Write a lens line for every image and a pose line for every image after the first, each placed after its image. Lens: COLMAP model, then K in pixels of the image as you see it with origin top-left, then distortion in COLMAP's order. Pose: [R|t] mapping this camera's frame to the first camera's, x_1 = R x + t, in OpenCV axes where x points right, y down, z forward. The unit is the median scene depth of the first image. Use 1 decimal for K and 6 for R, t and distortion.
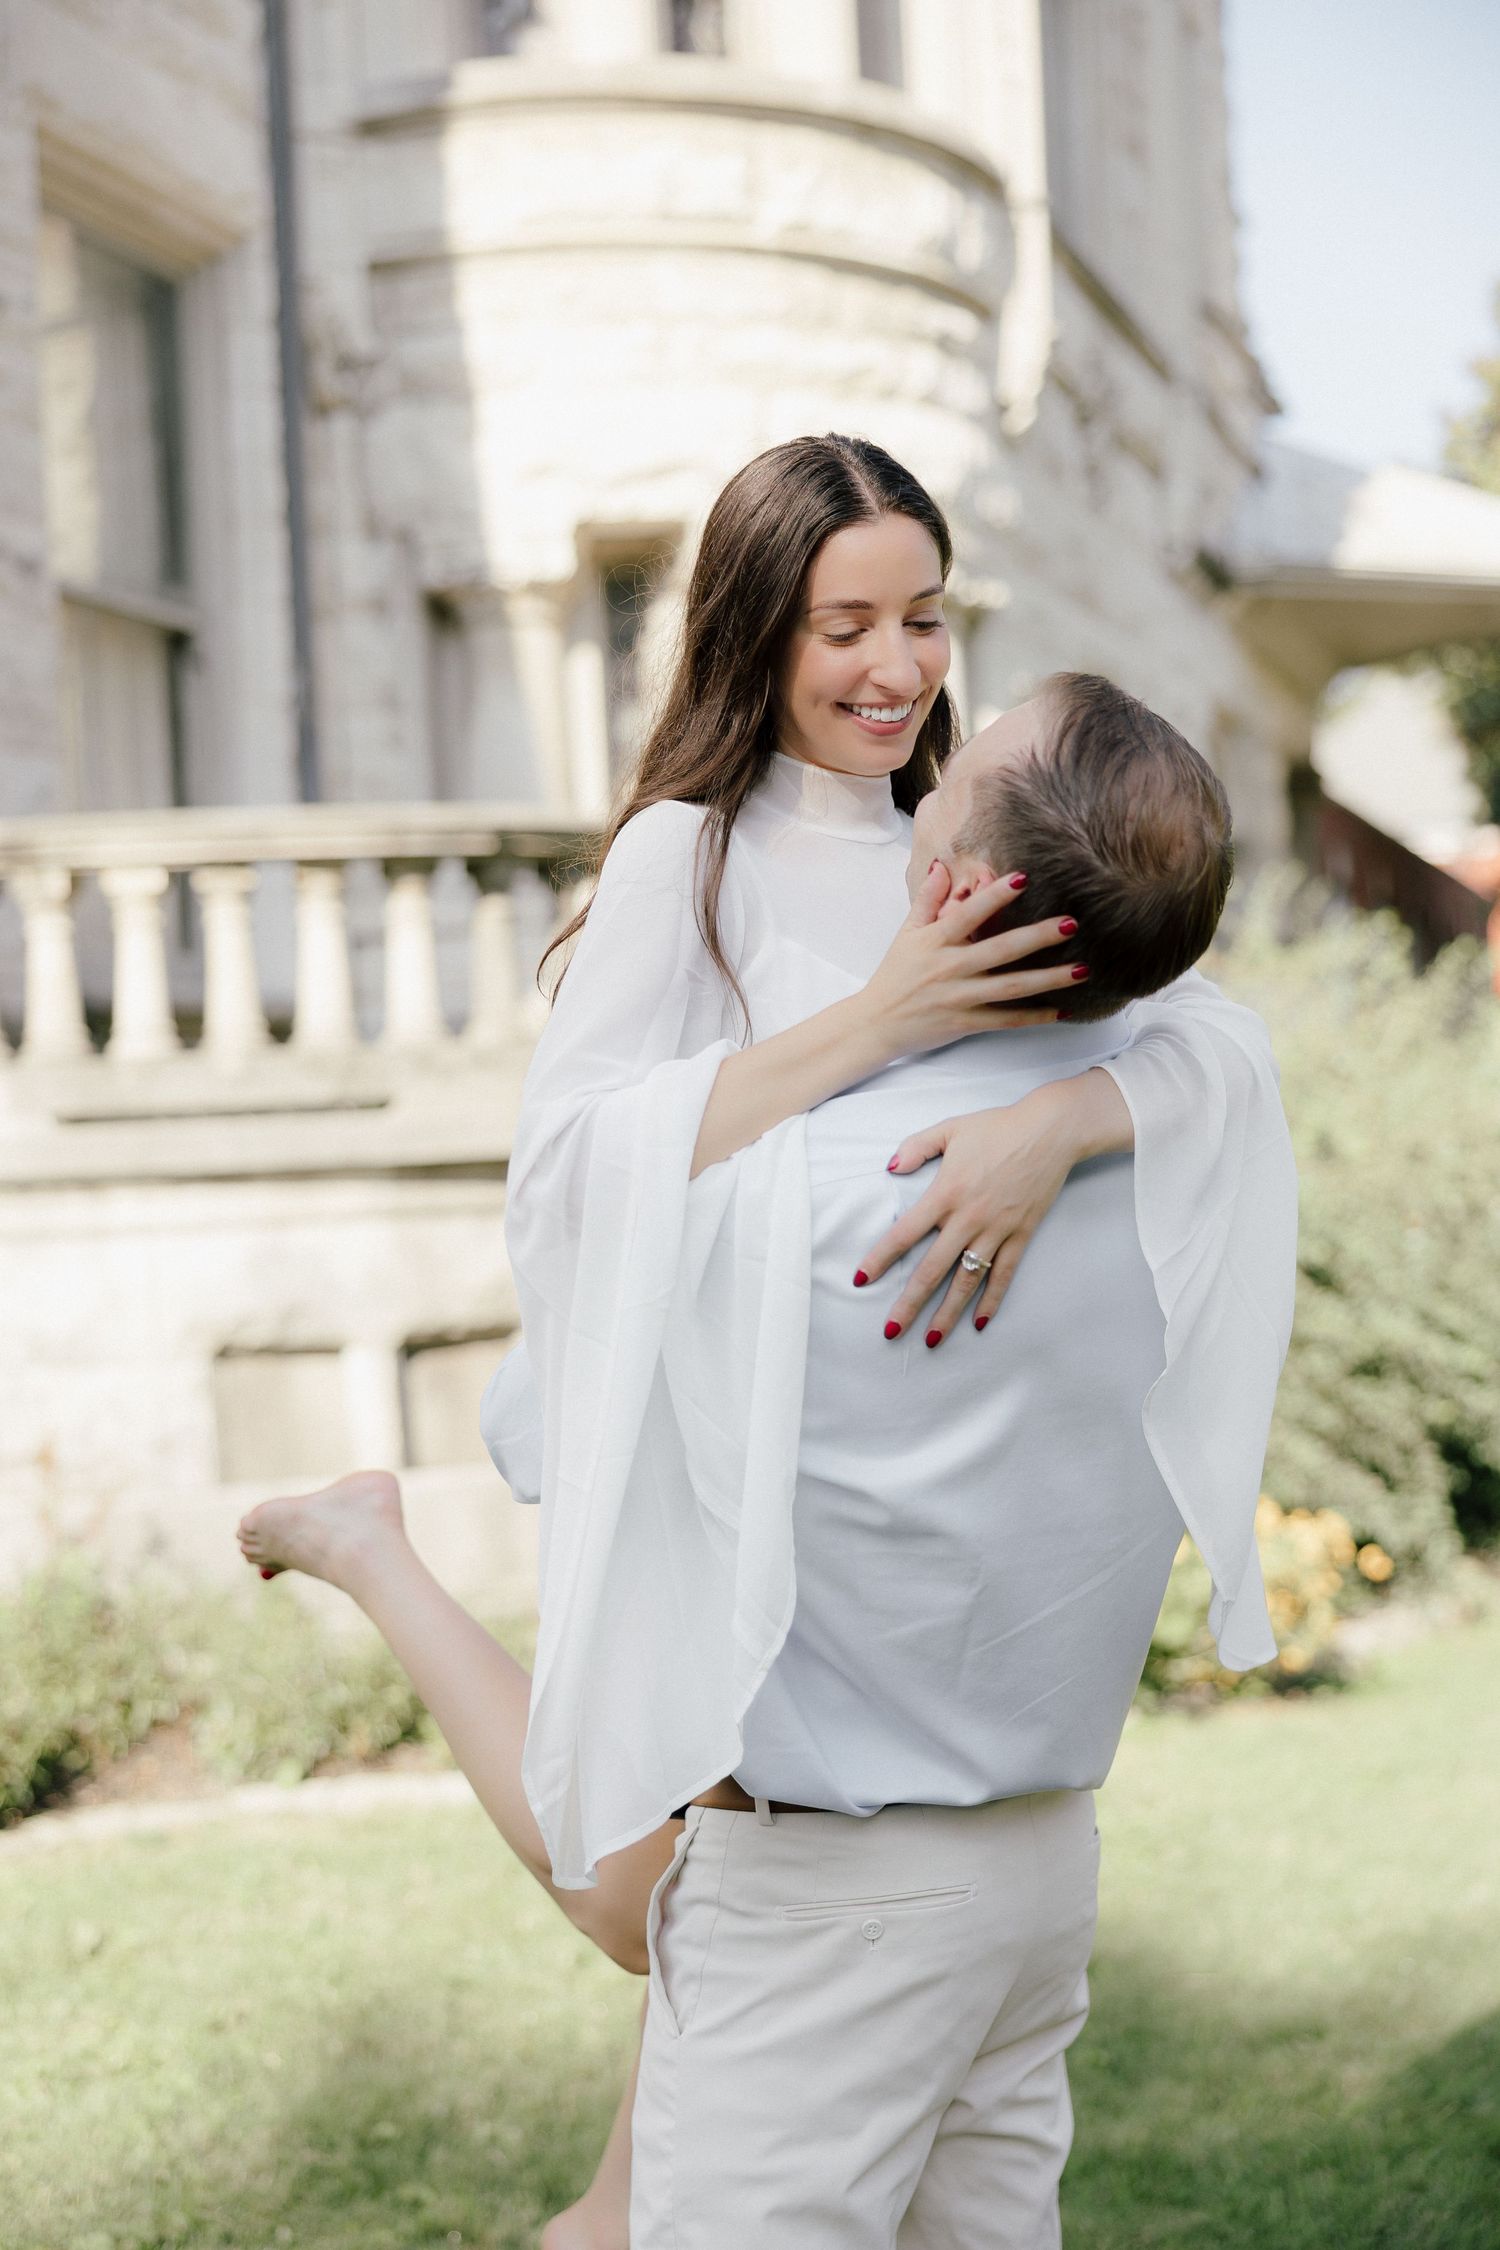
lens RADIAL K [[2984.4, 0, 678.1], [0, 2984.4, 1151.9], [0, 0, 1]] dist [-0.001311, 0.000000]
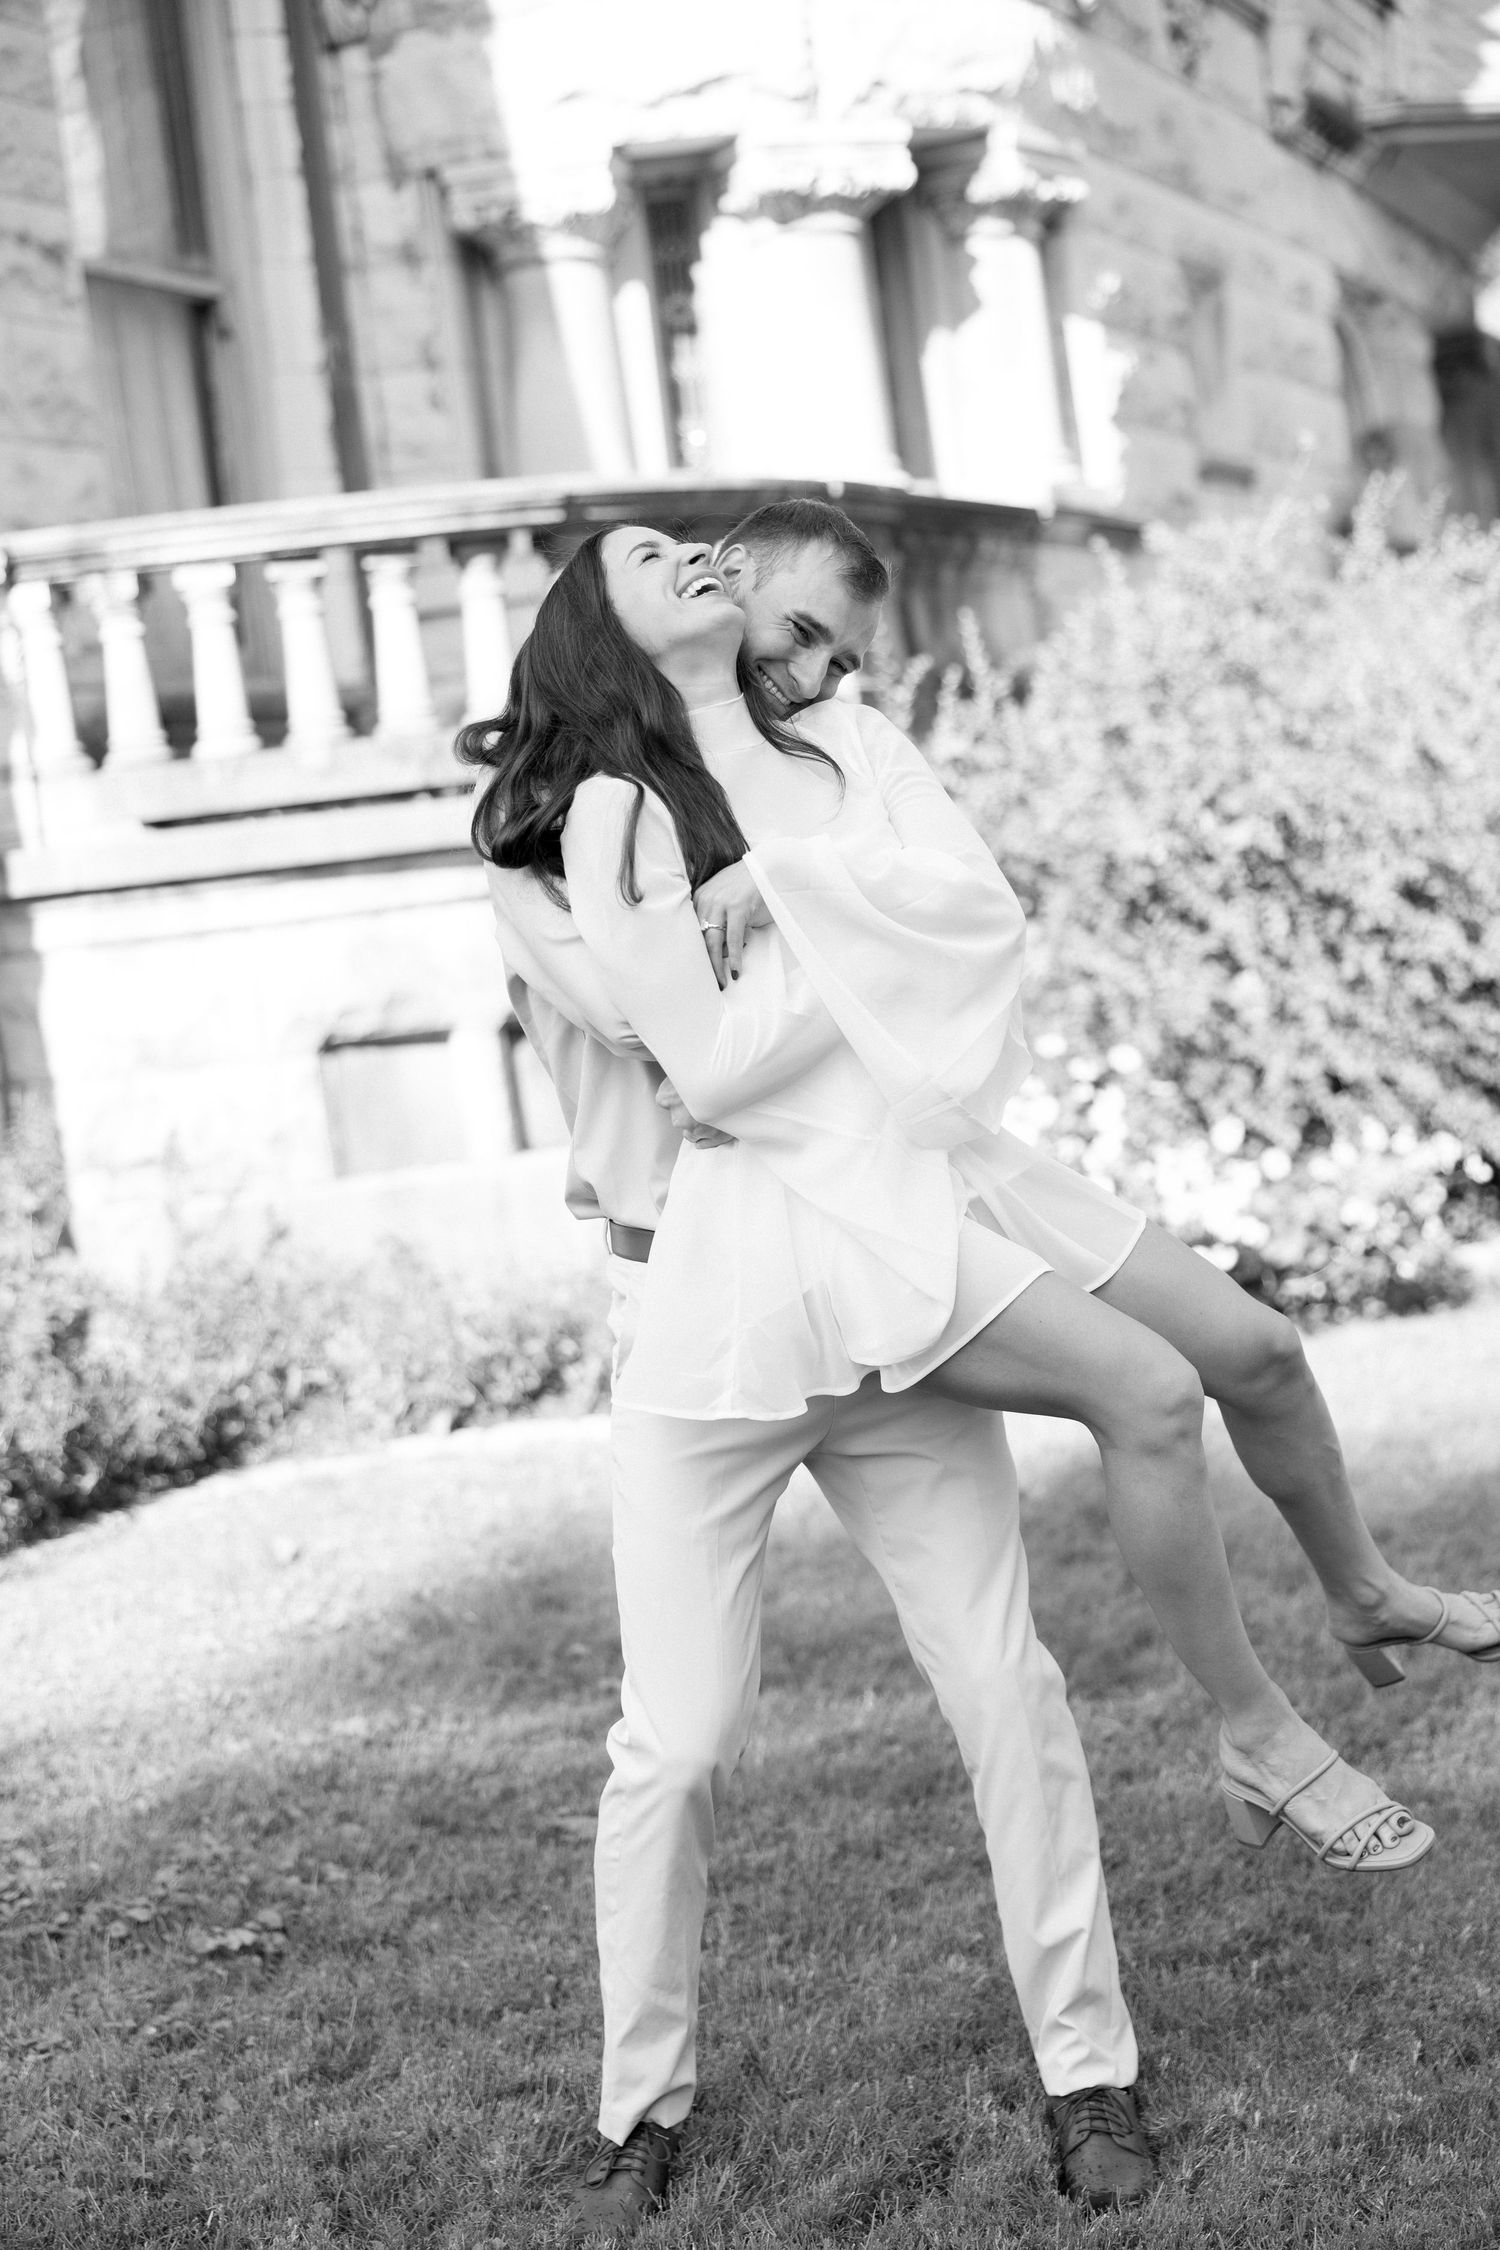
lens RADIAL K [[3678.2, 0, 715.7], [0, 3678.2, 1172.3], [0, 0, 1]] dist [0.002661, 0.000000]
pose [[0.997651, -0.065564, -0.019861, -0.000936], [0.067065, 0.993866, 0.087934, 0.007202], [0.013974, -0.089060, 0.995928, -0.175199]]
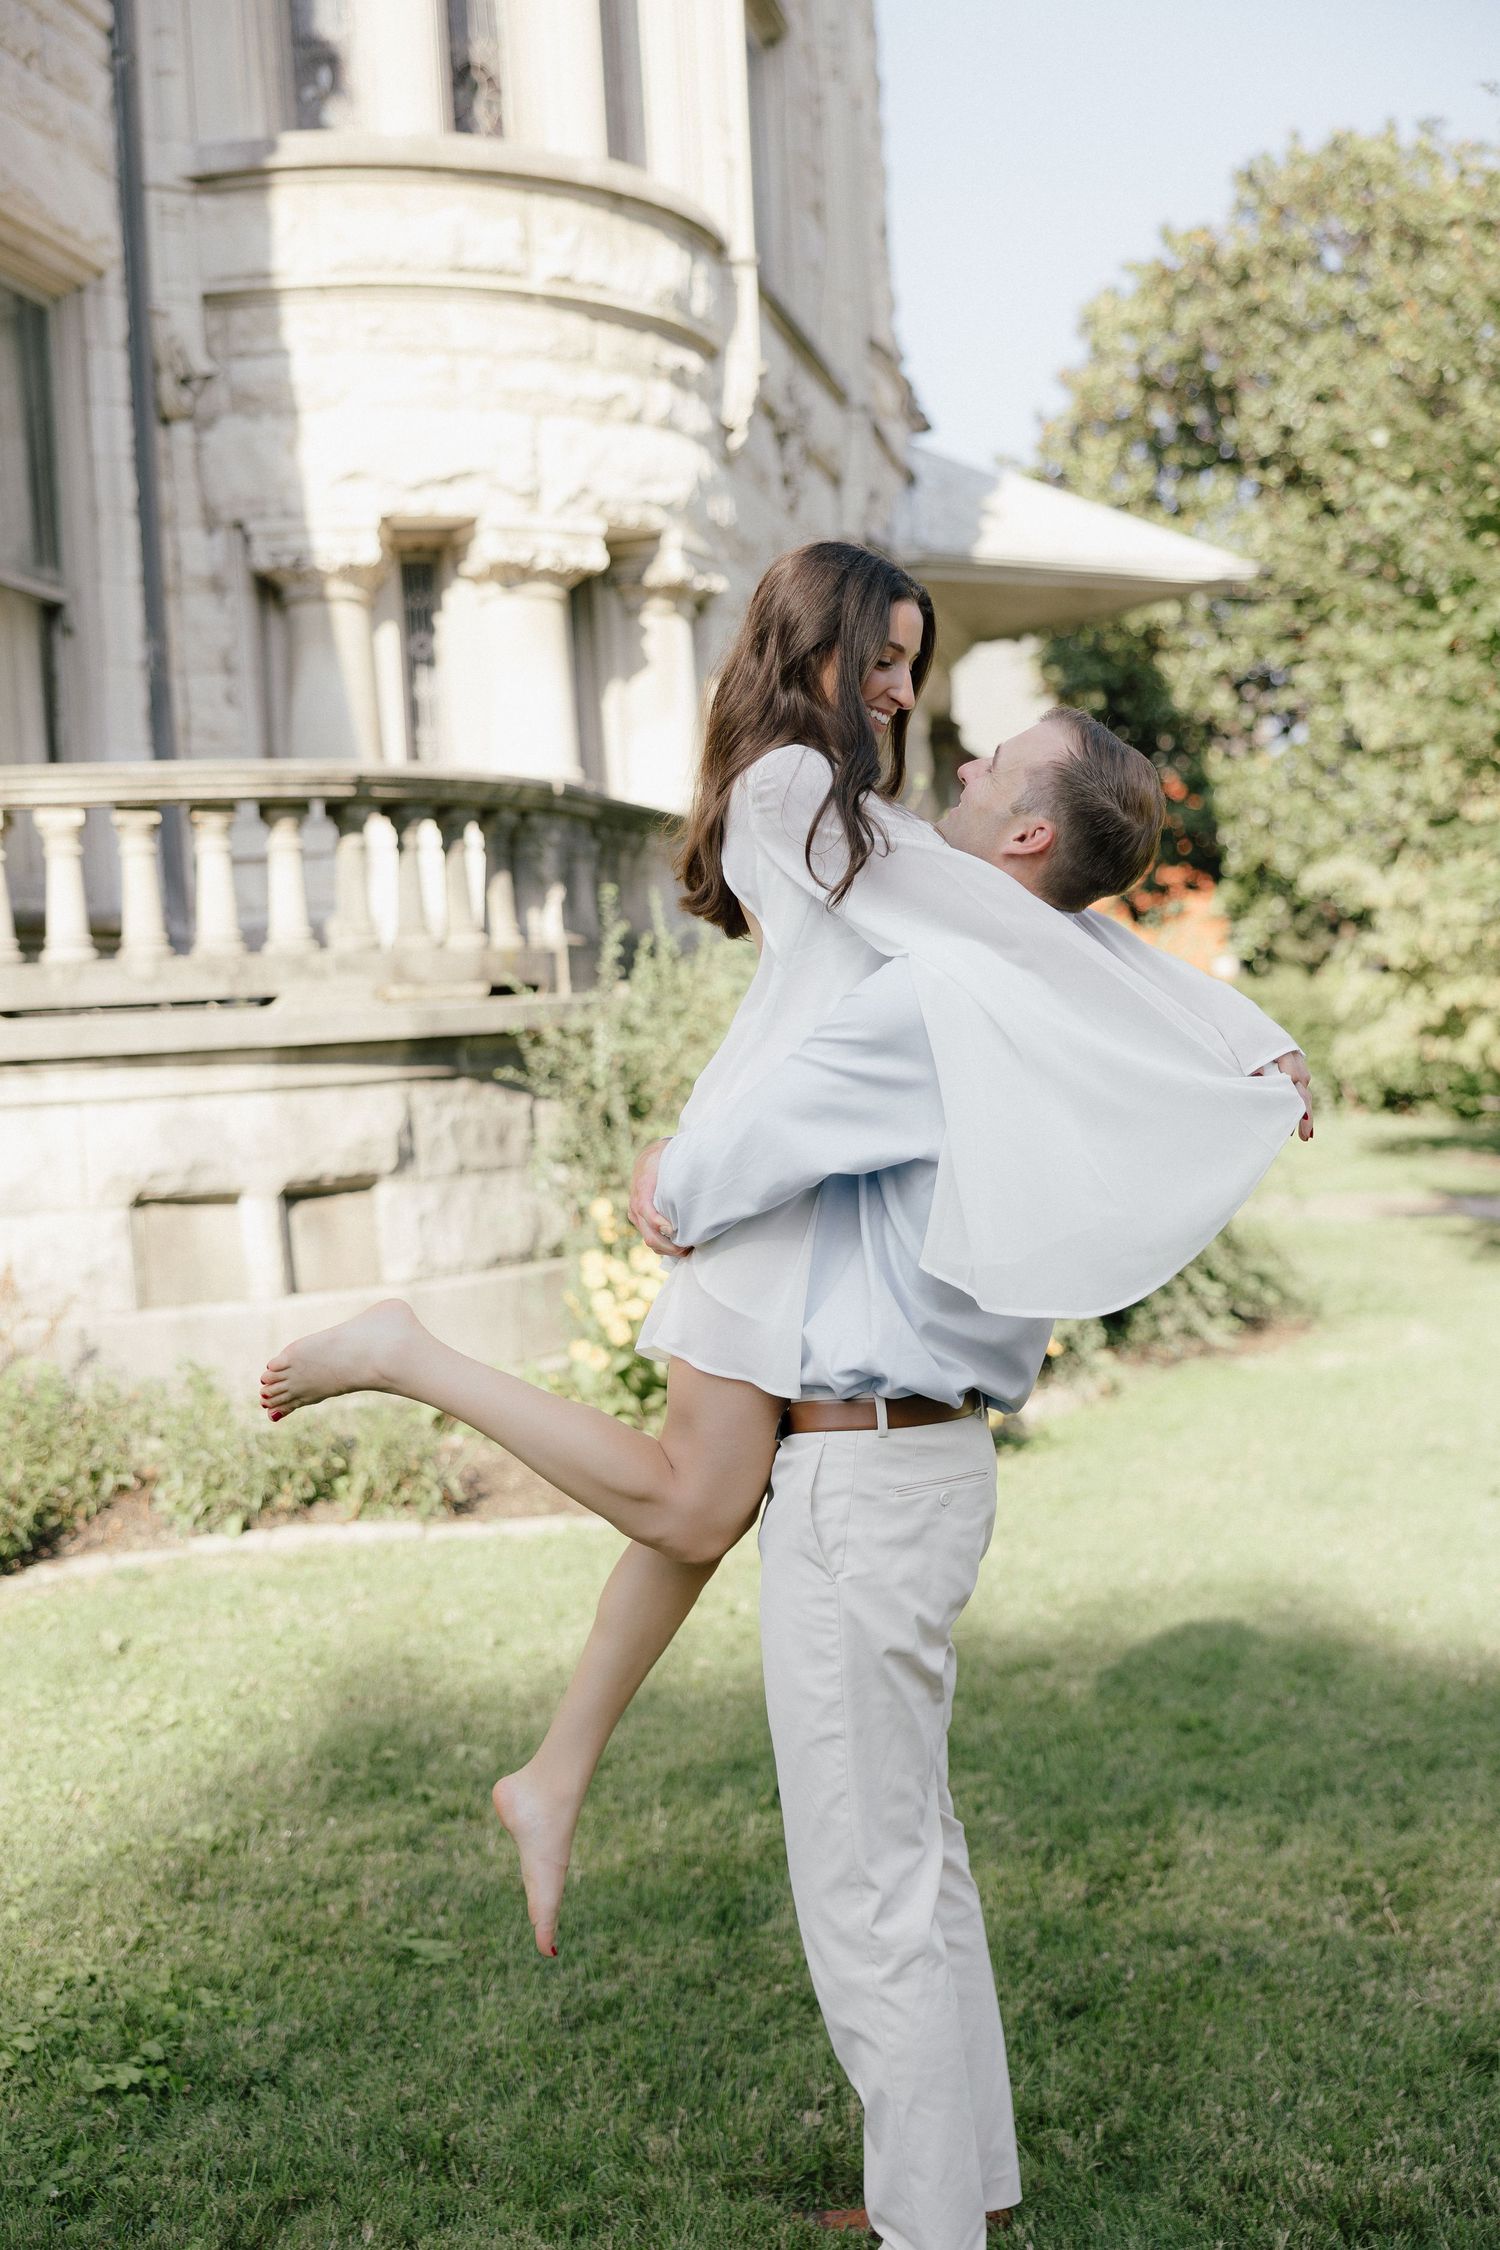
lens RADIAL K [[2597.1, 0, 759.2], [0, 2597.1, 1133.1], [0, 0, 1]] dist [0.005093, 0.000000]
pose [[0.989124, -0.009790, 0.146761, -0.041947], [0.004634, 0.999361, 0.035436, 0.001571], [-0.147014, -0.034370, 0.988537, -0.076921]]
